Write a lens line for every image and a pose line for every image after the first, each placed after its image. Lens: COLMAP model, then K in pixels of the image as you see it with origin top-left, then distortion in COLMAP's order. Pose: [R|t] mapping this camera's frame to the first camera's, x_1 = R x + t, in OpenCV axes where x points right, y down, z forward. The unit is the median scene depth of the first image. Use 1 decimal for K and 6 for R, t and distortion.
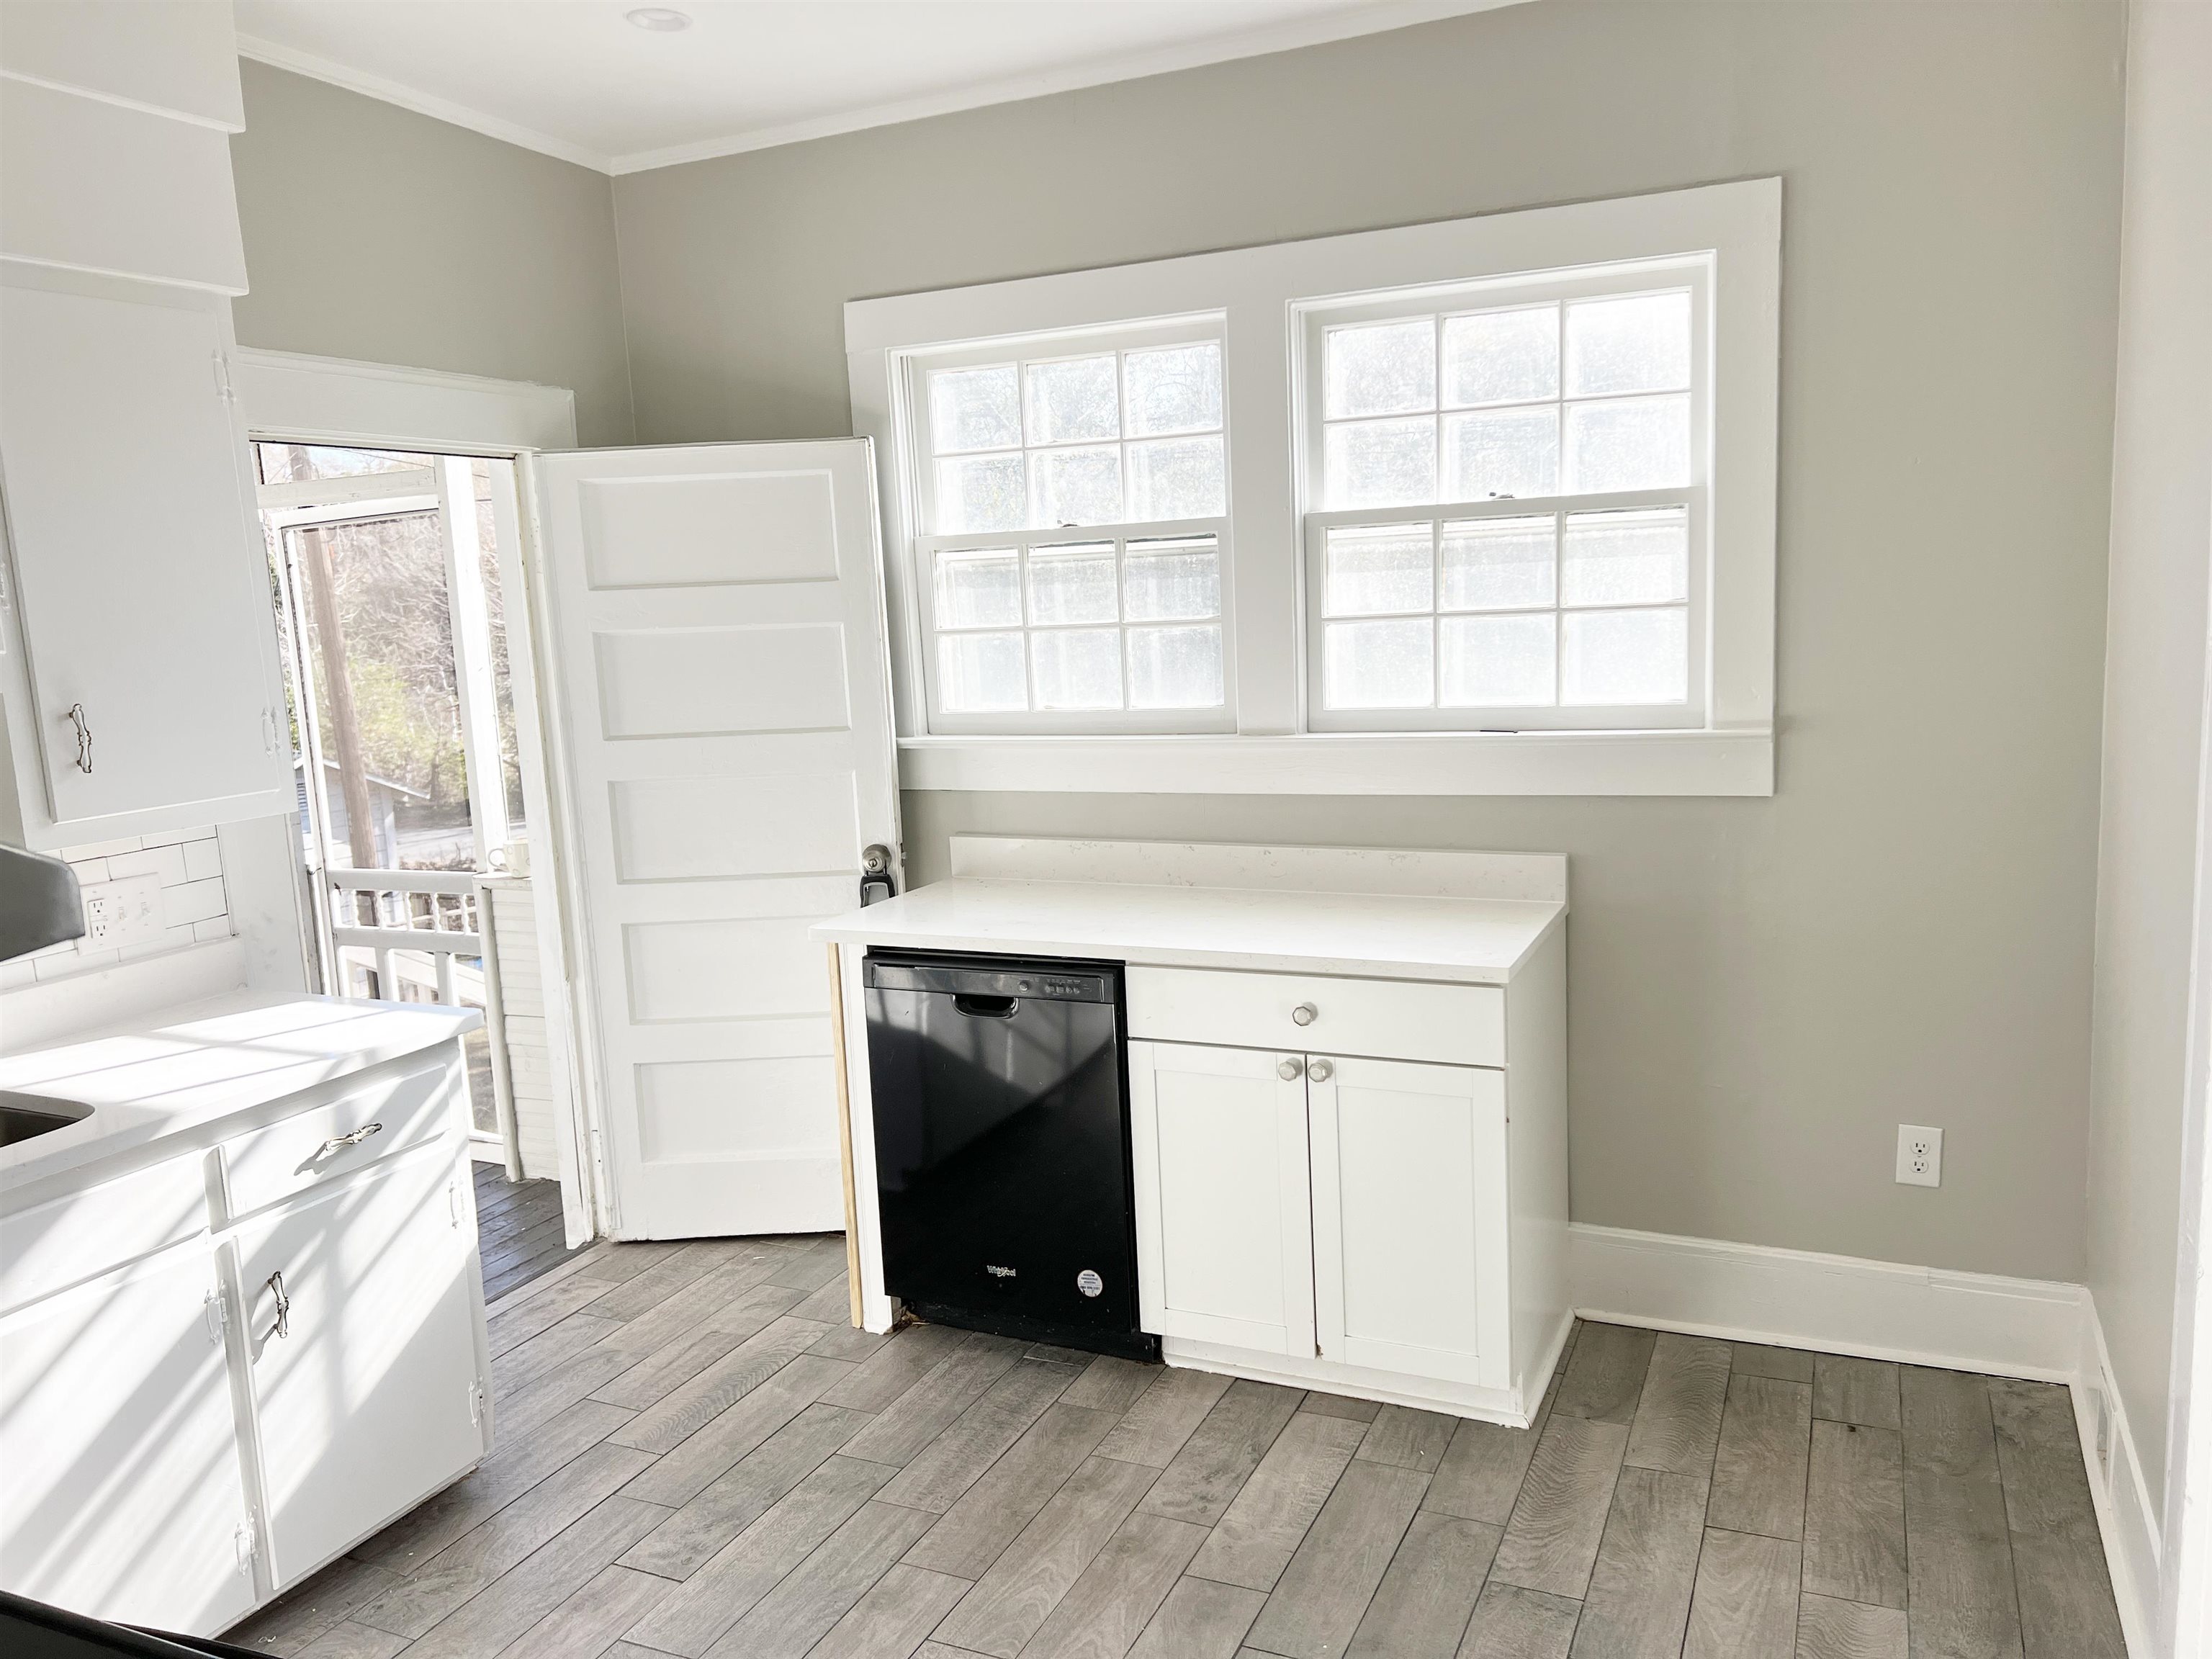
lens RADIAL K [[1646.0, 0, 1106.3], [0, 1646.0, 835.8], [0, 0, 1]] dist [0.075251, -0.098832]
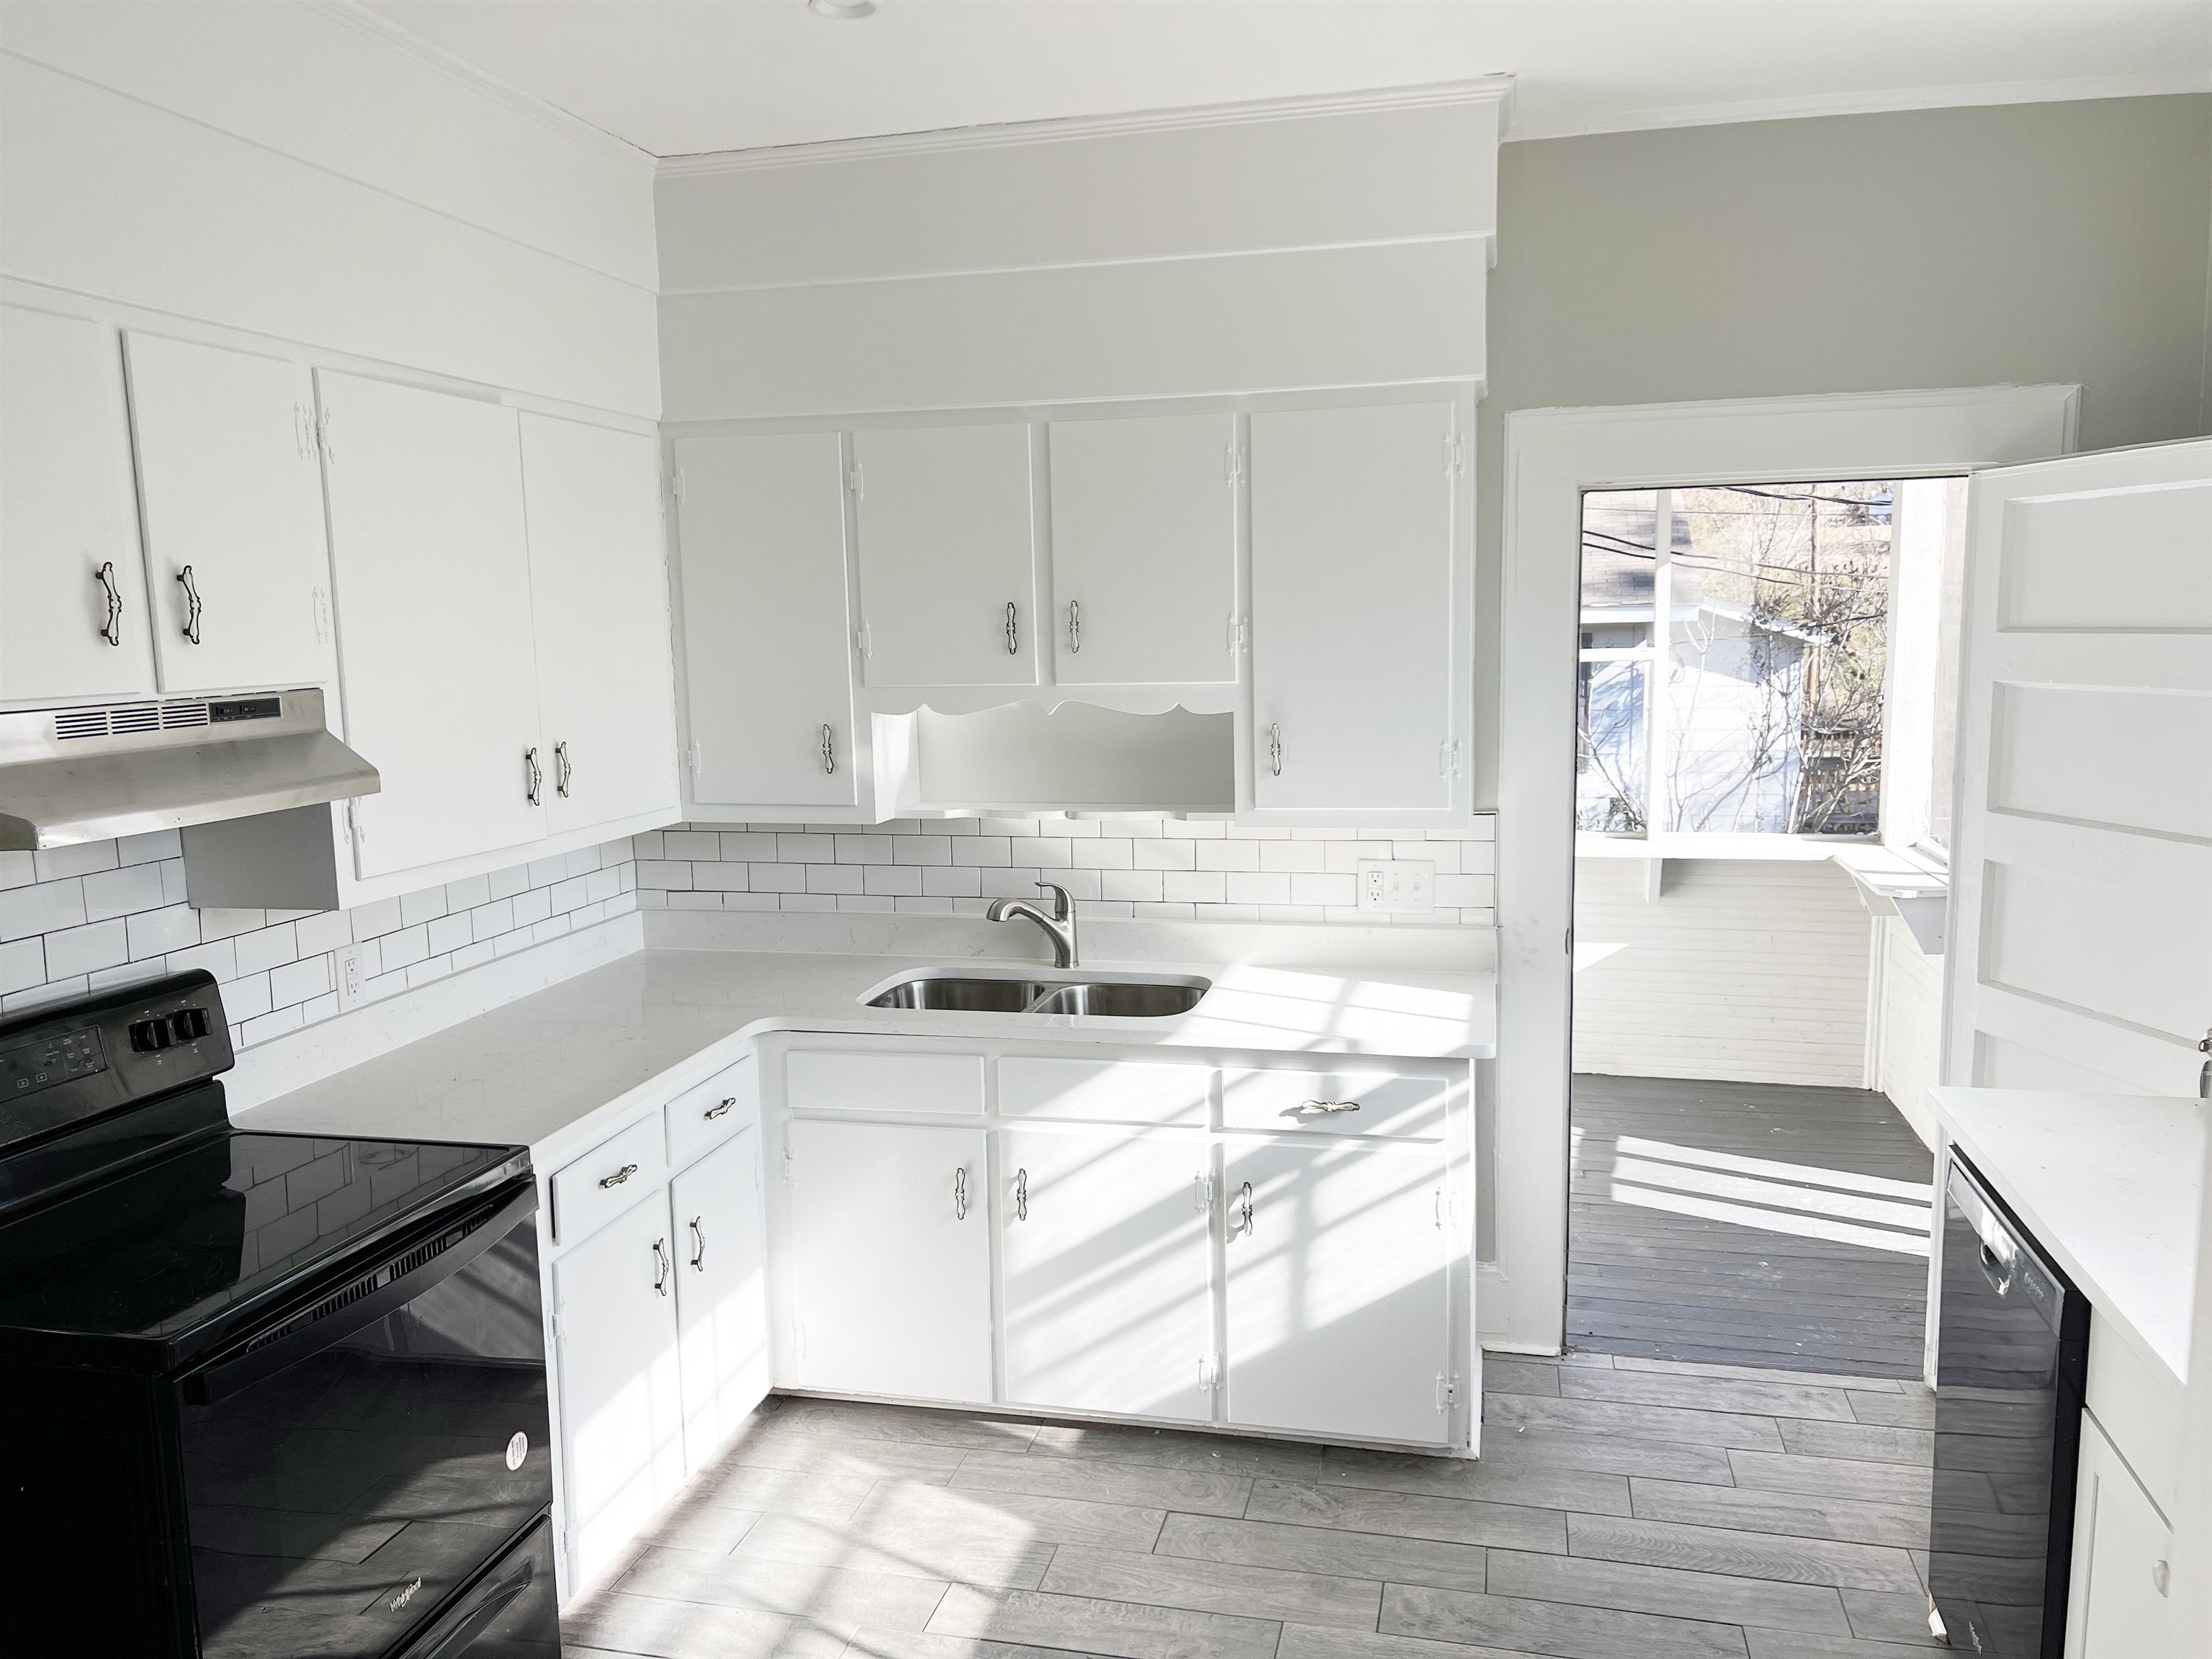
lens RADIAL K [[1646.0, 0, 1106.3], [0, 1646.0, 835.8], [0, 0, 1]] dist [0.075251, -0.098832]
pose [[0.194695, 0.172685, -0.965543, 0.621371], [-0.135295, 0.979699, 0.147936, -0.160729], [0.971488, 0.101831, 0.214106, 0.574816]]
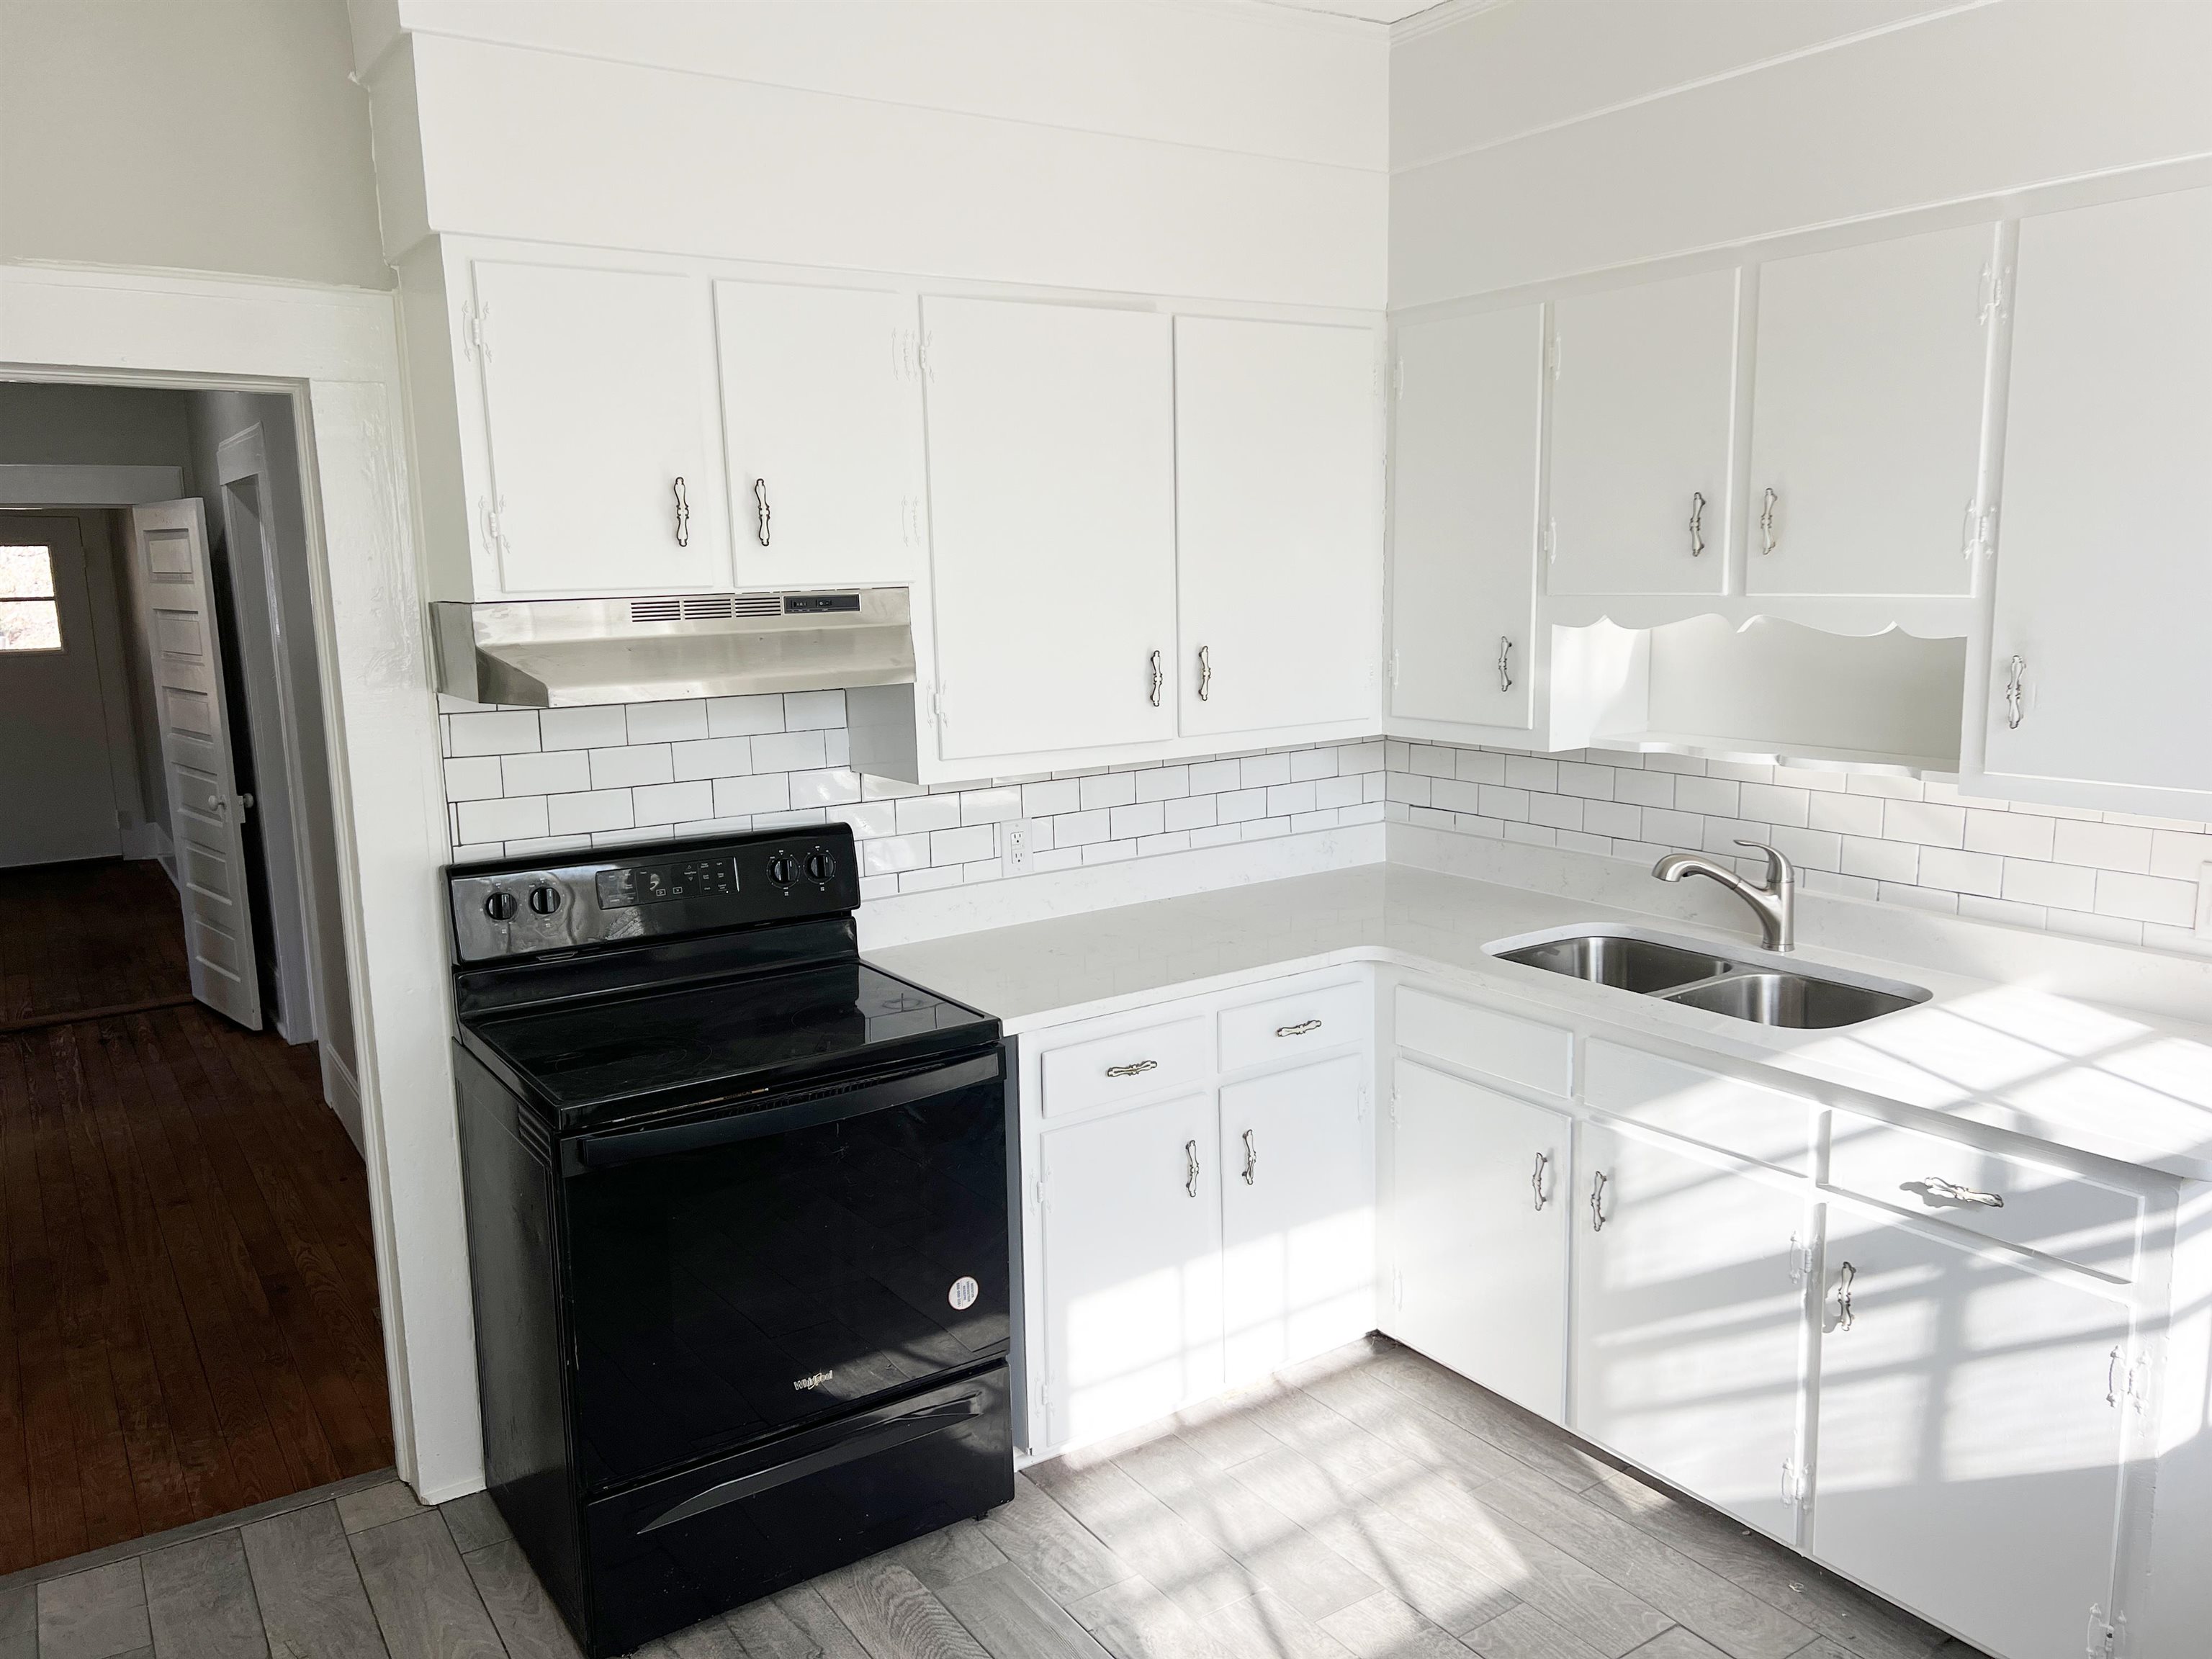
lens RADIAL K [[1646.0, 0, 1106.3], [0, 1646.0, 835.8], [0, 0, 1]] dist [0.075251, -0.098832]
pose [[-0.515959, 0.203619, -0.832061, 0.448671], [-0.079511, 0.955761, 0.283196, -0.201099], [0.852915, 0.212276, -0.476943, 0.997084]]
